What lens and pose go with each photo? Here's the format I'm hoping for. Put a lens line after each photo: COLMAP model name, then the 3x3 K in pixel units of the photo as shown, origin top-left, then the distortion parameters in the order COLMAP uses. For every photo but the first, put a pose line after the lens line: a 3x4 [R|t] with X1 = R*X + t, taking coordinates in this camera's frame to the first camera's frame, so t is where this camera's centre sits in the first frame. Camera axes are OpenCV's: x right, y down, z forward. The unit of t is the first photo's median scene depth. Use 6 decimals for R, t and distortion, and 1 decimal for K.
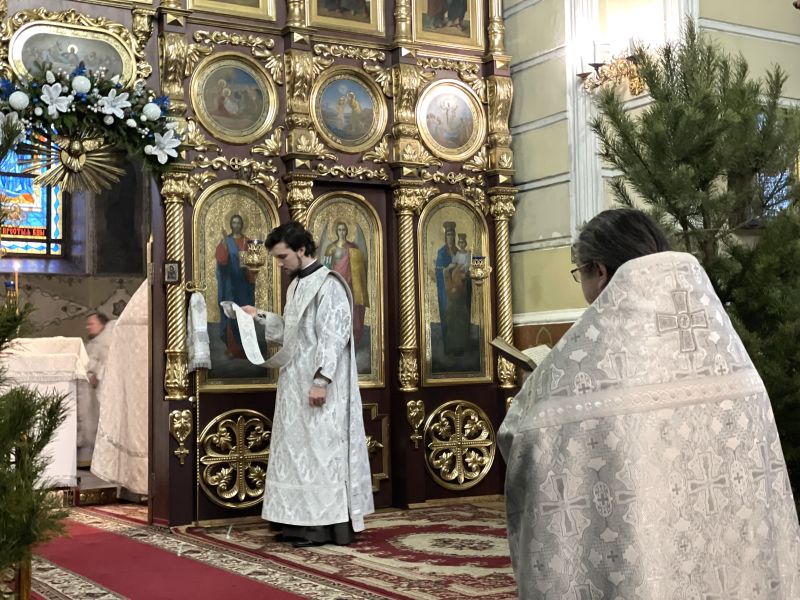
lens RADIAL K [[1184.5, 0, 400.0], [0, 1184.5, 300.0], [0, 0, 1]] dist [0.295492, -0.621332]
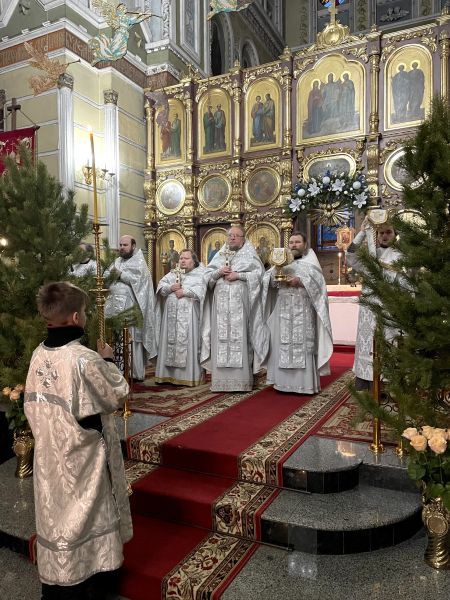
lens RADIAL K [[457.5, 0, 225.0], [0, 457.5, 300.0], [0, 0, 1]] dist [0.141785, -0.173703]
pose [[0.559340, 0.028738, -0.828440, 0.346059], [0.037704, 0.997483, 0.060059, -0.005534], [0.828081, -0.064829, 0.556848, 0.284340]]
